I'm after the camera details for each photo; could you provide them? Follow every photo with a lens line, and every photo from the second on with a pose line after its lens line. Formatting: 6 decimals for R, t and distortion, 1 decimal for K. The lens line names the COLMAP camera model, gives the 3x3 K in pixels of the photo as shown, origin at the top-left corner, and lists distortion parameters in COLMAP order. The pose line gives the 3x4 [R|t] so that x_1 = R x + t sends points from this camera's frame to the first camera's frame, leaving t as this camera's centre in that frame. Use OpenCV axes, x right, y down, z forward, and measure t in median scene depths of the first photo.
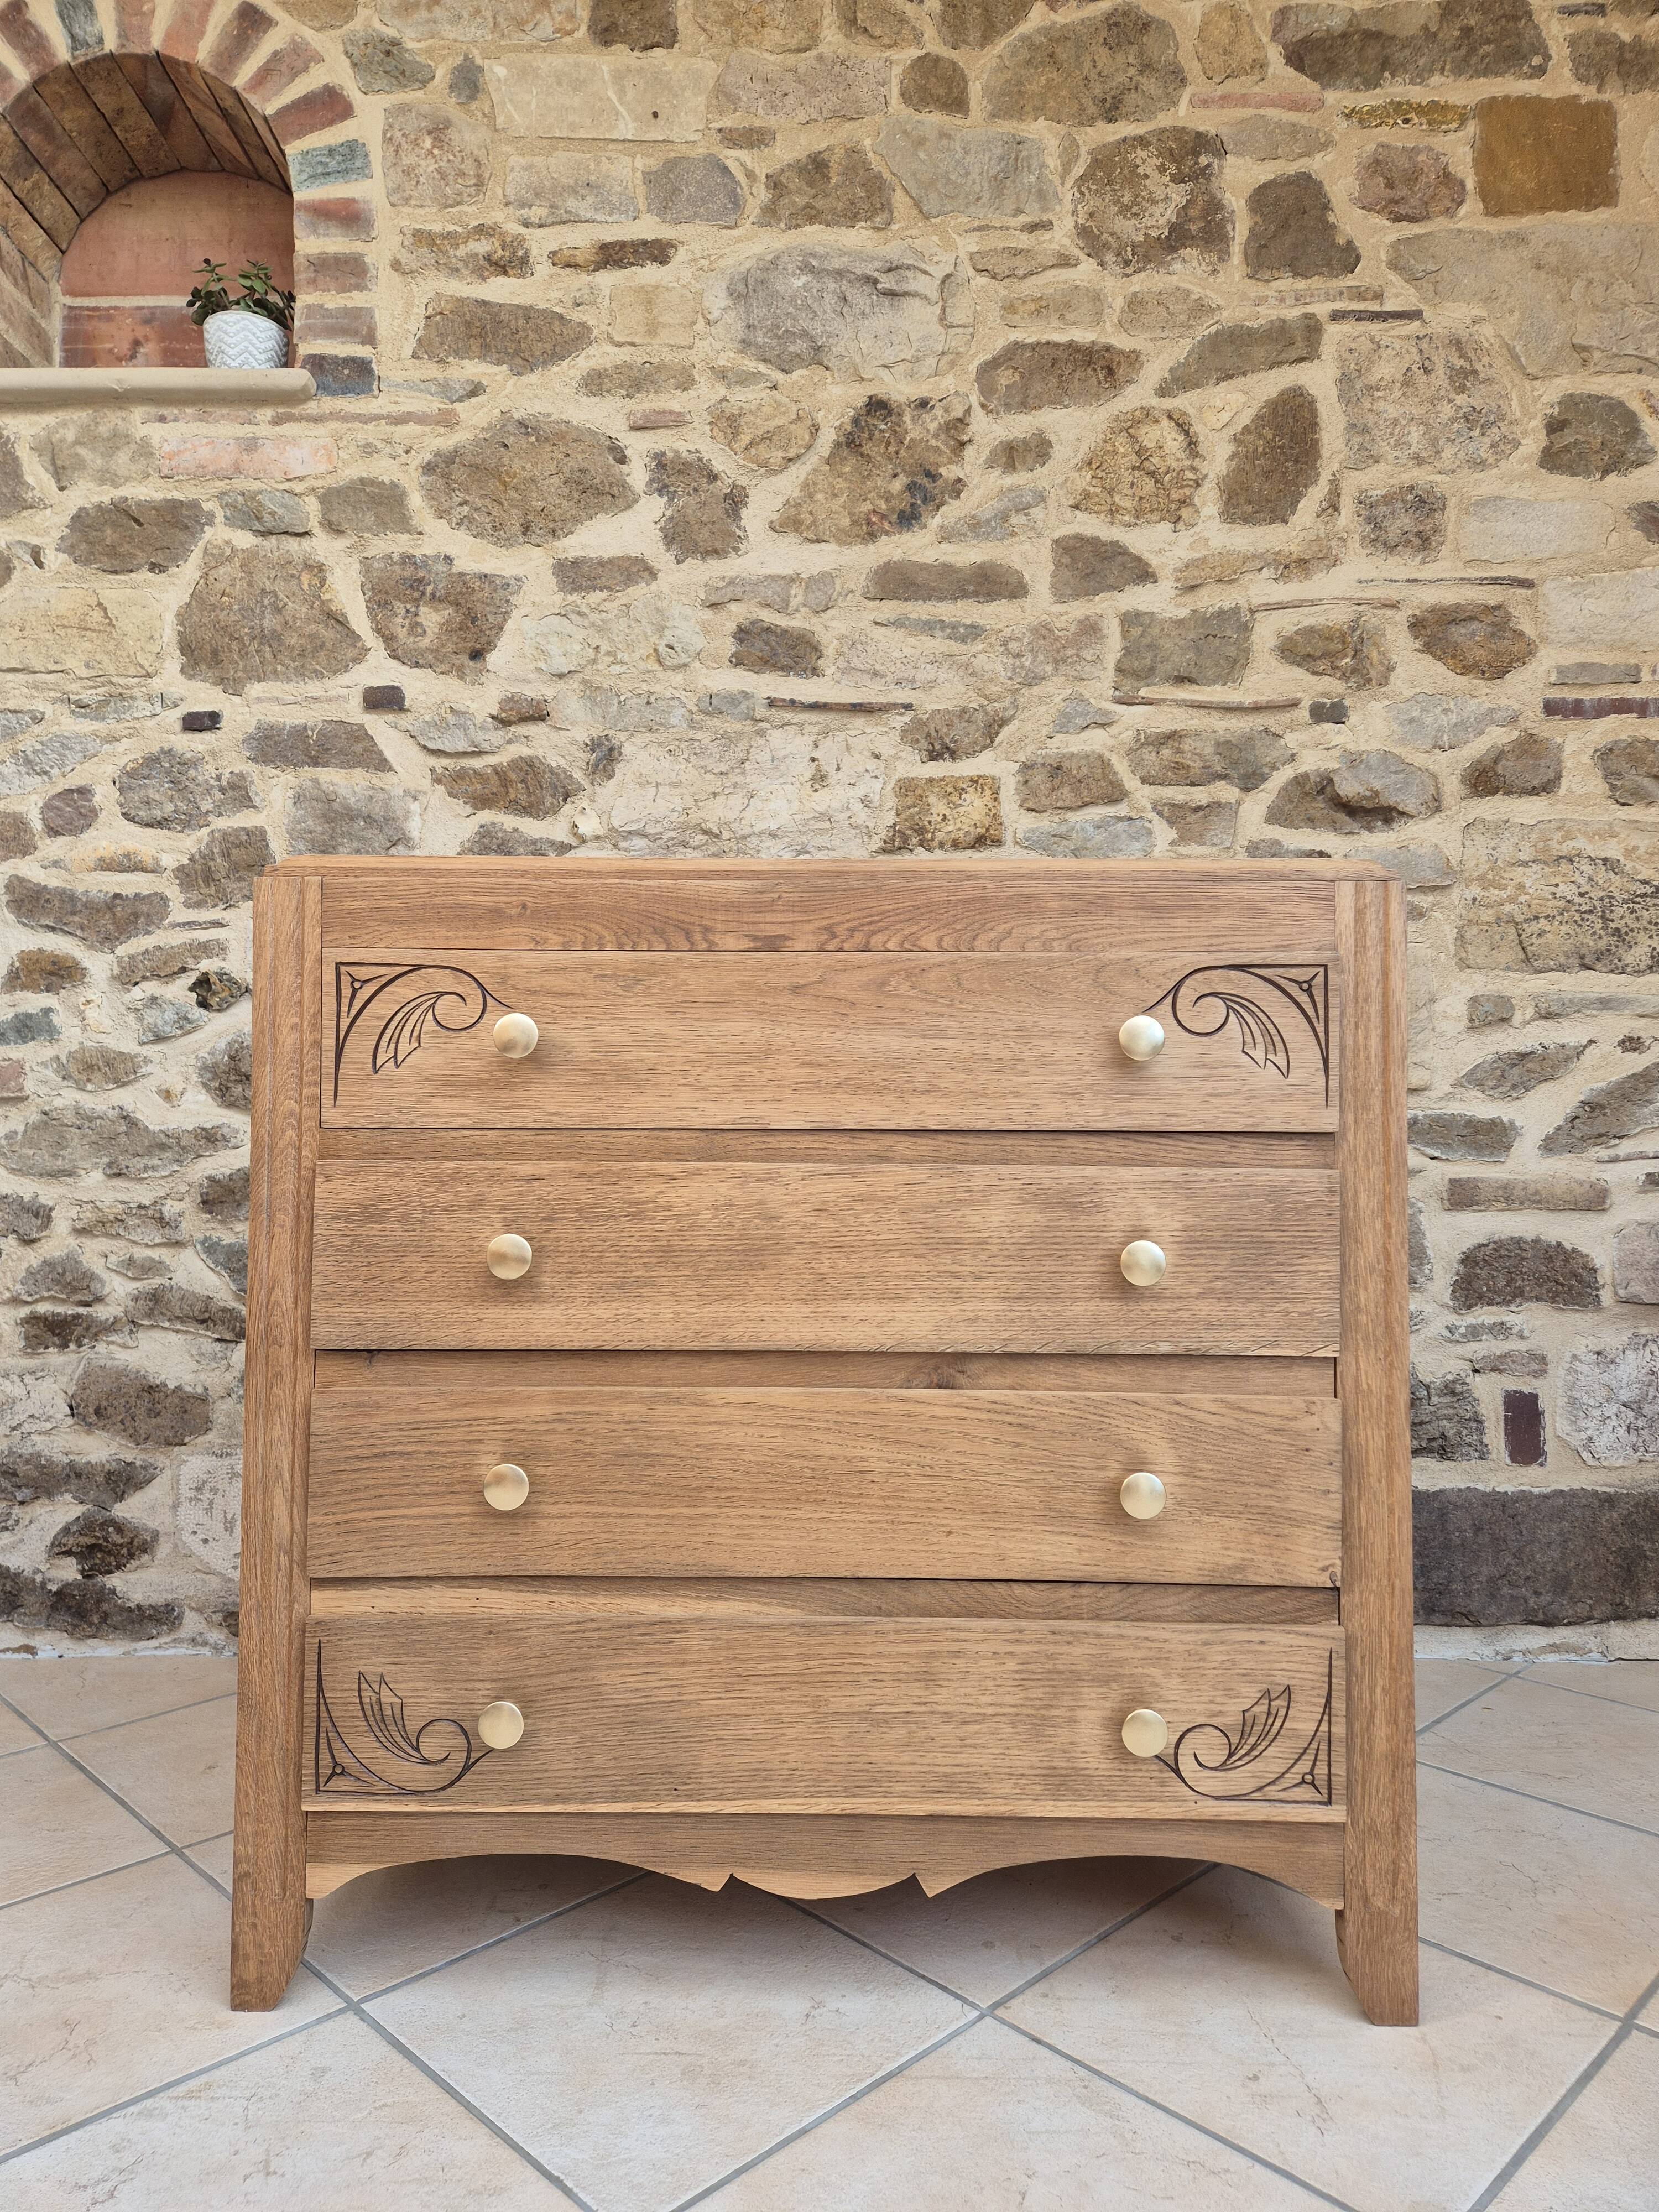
lens RADIAL K [[1475.5, 0, 810.4], [0, 1475.5, 1105.2], [0, 0, 1]] dist [0.087557, -0.081682]
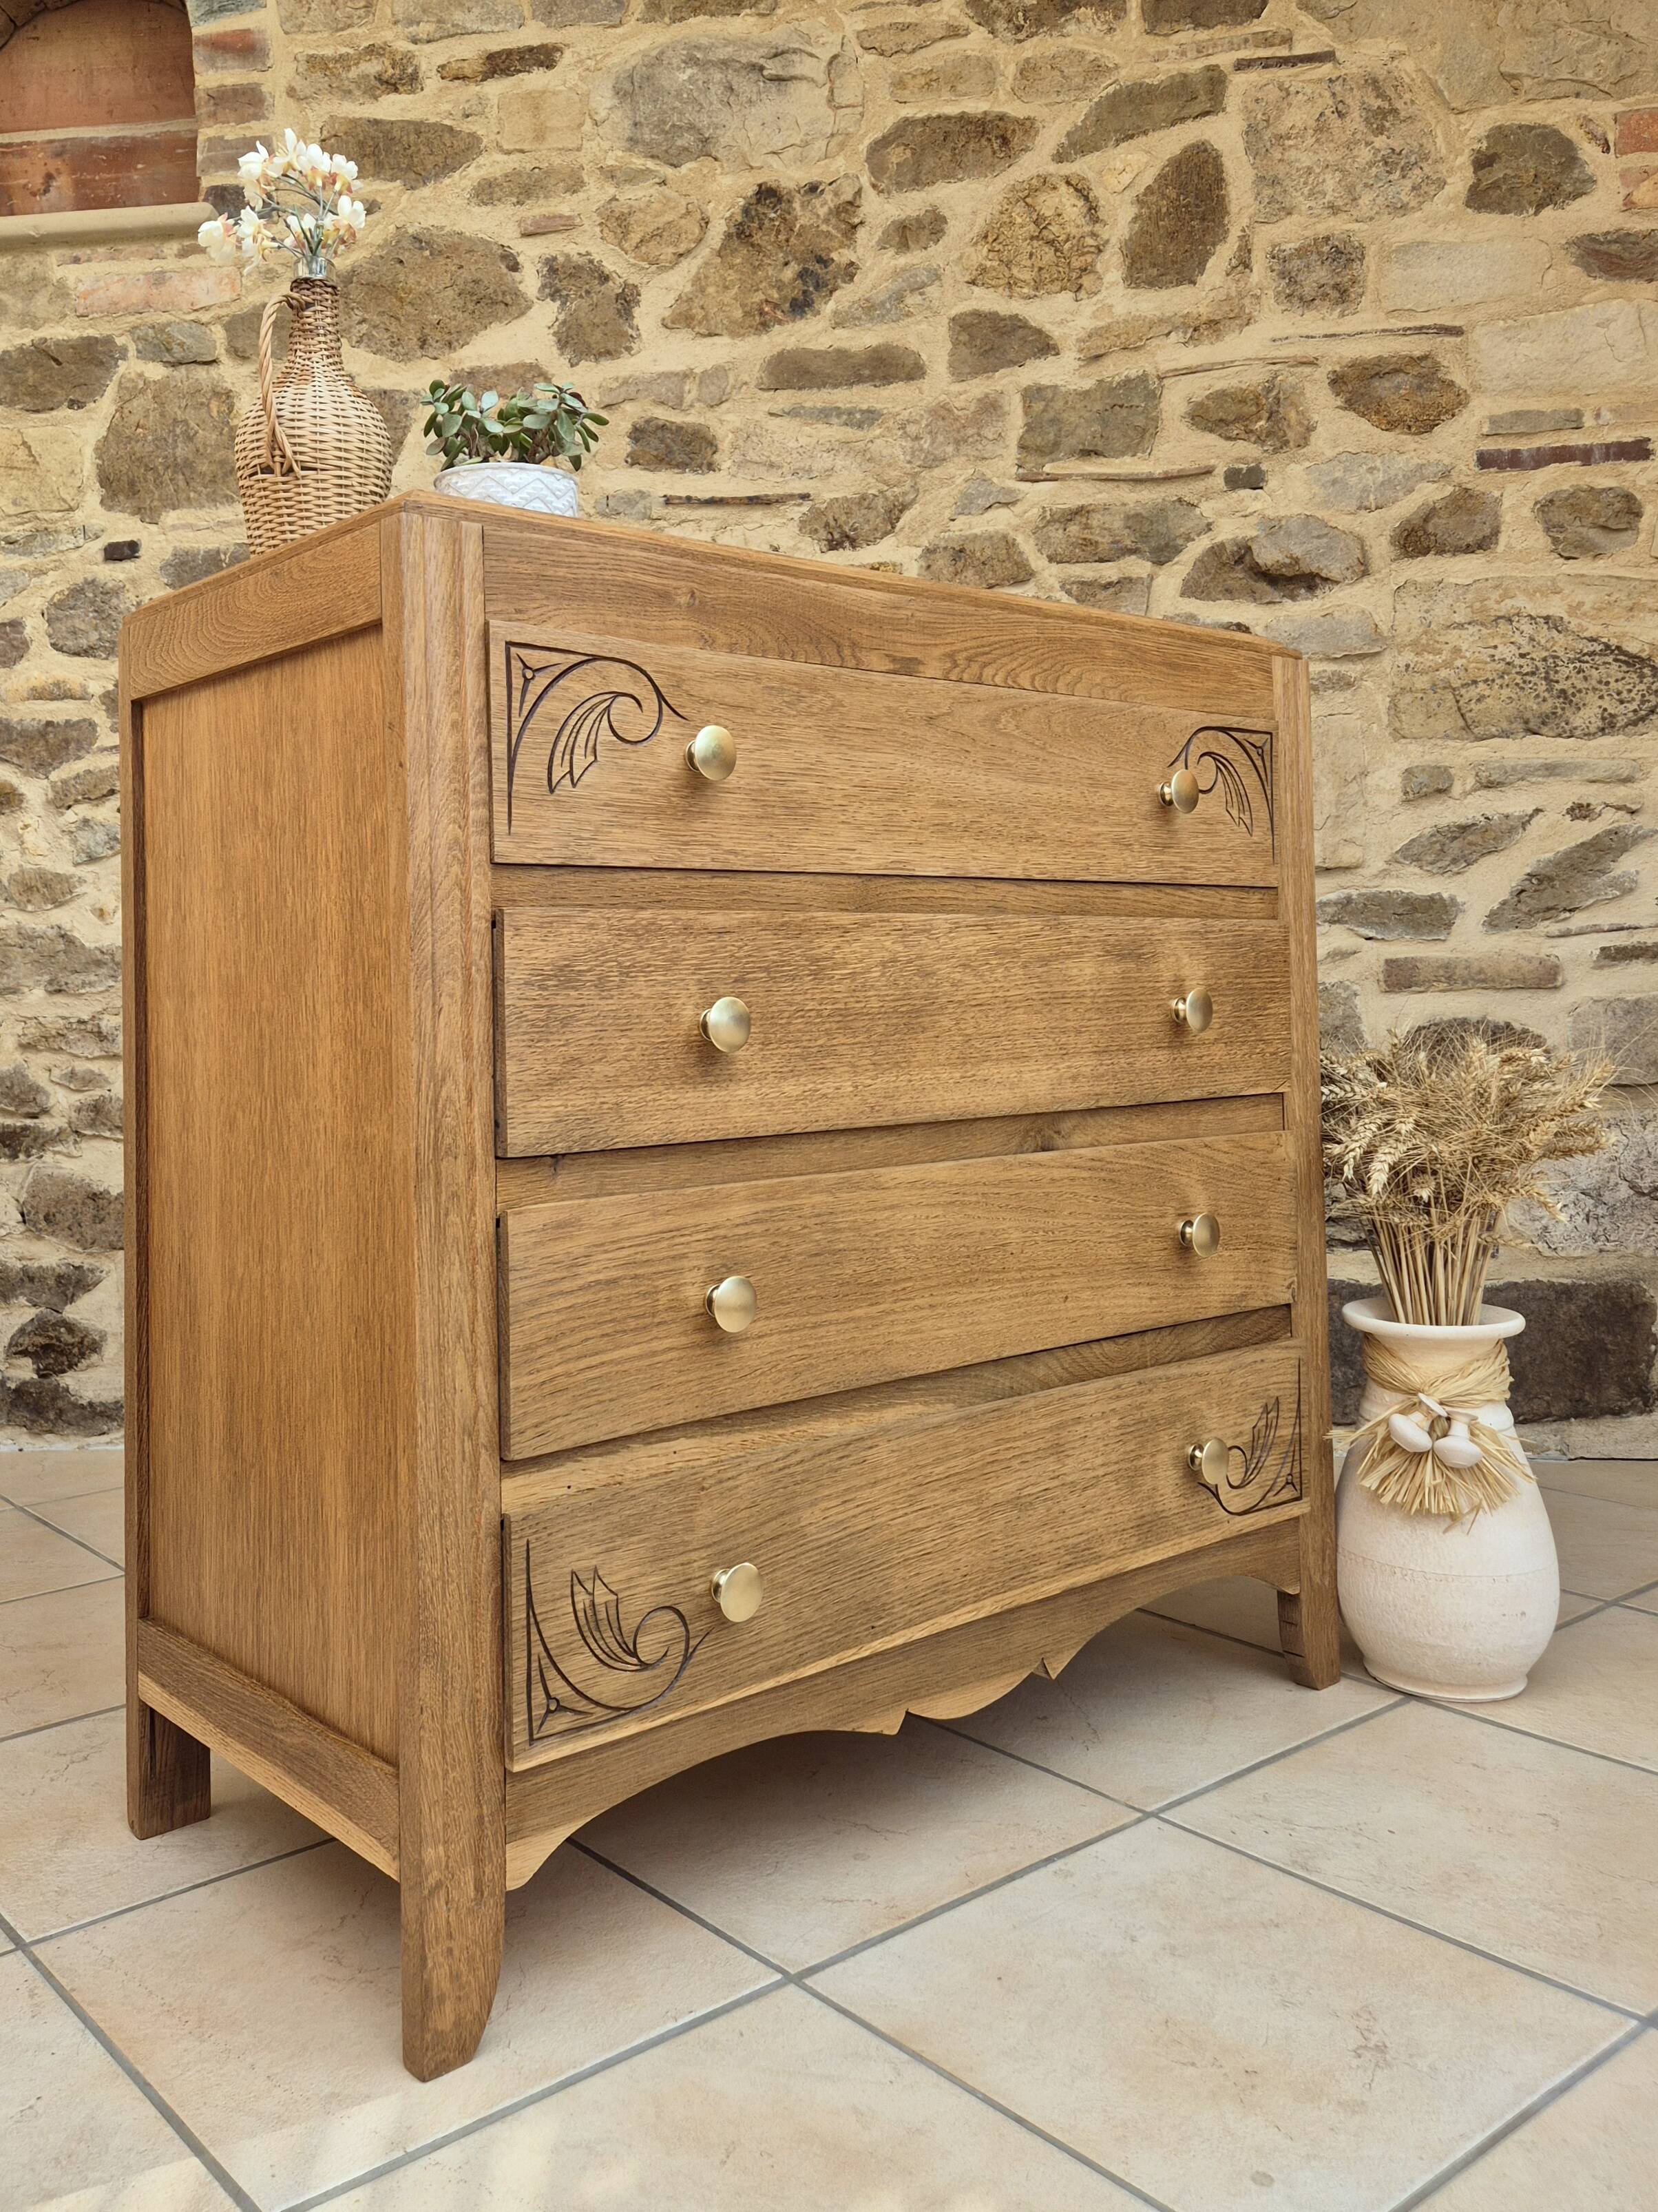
lens RADIAL K [[1838.3, 0, 660.1], [0, 1838.3, 968.5], [0, 0, 1]] dist [0.092991, -0.102431]
pose [[0.993268, -0.027472, -0.112536, 0.099238], [0.028370, 0.999577, 0.006392, 0.034099], [0.112313, -0.009542, 0.993627, -0.234398]]
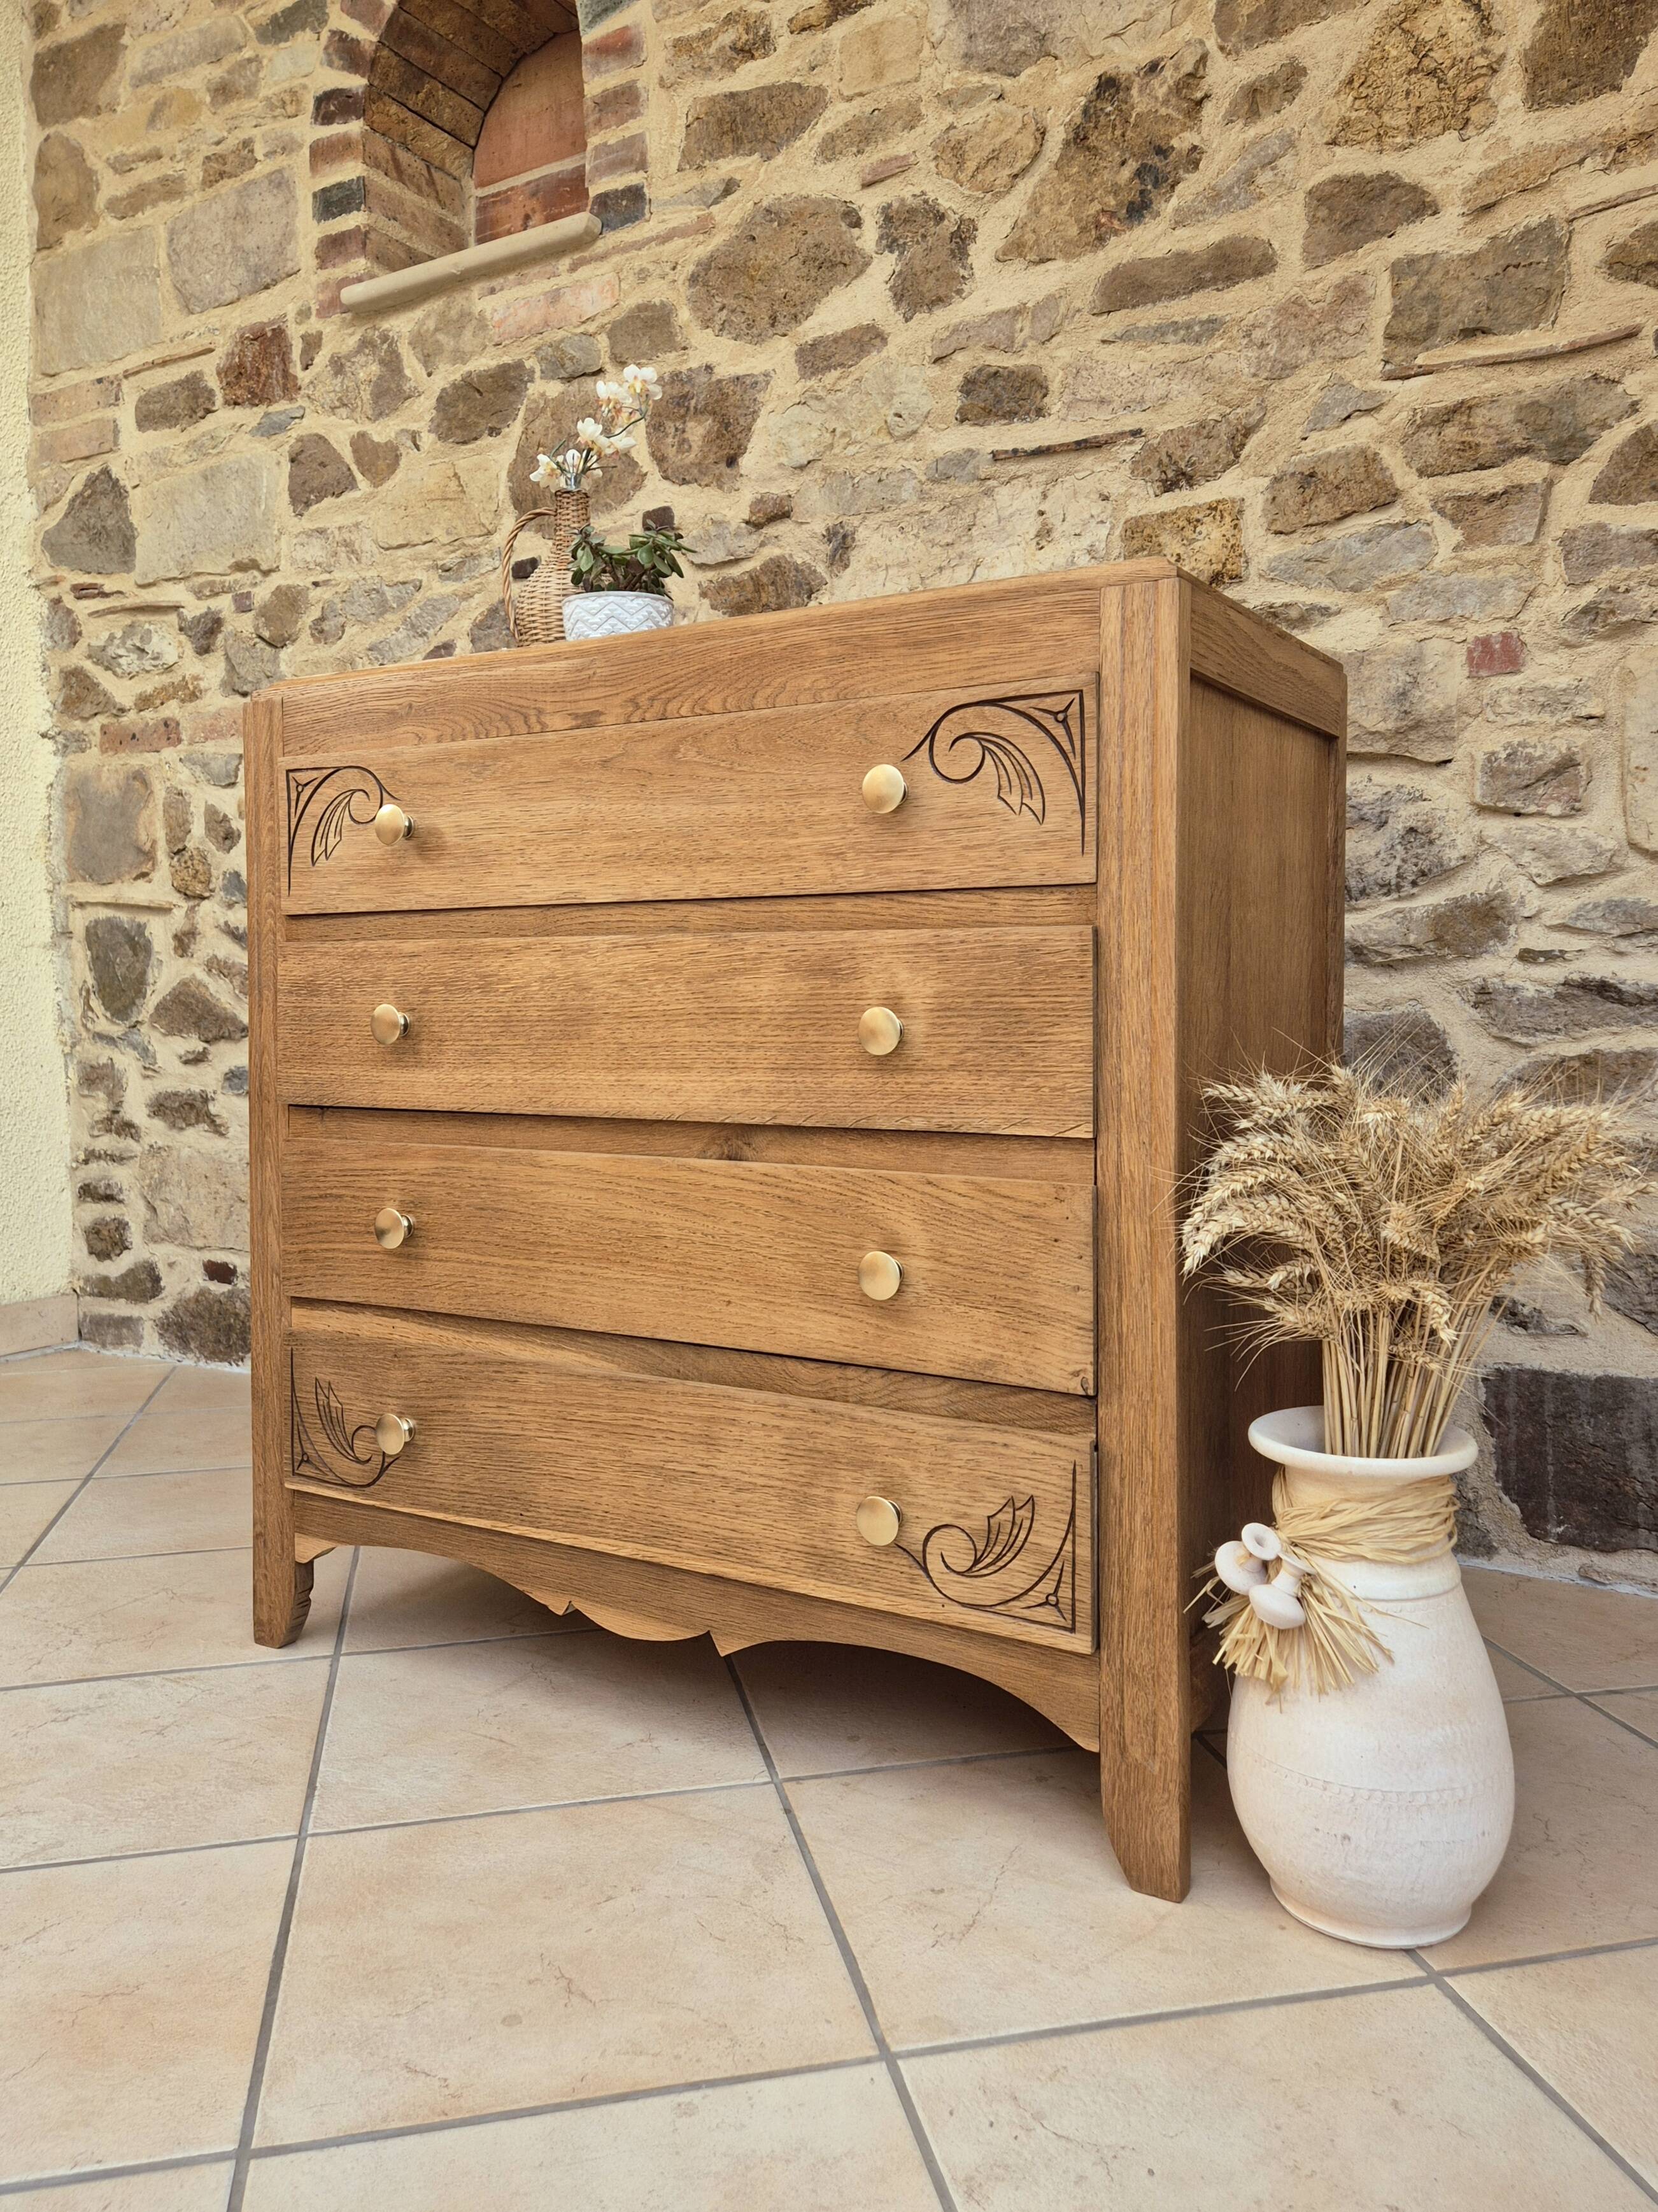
lens RADIAL K [[1701.2, 0, 853.1], [0, 1701.2, 1044.9], [0, 0, 1]] dist [0.083818, -0.076000]
pose [[0.854488, 0.005451, -0.519442, 0.443443], [0.019445, 0.998909, 0.042470, 0.040269], [0.519107, -0.046390, 0.853449, 0.046476]]
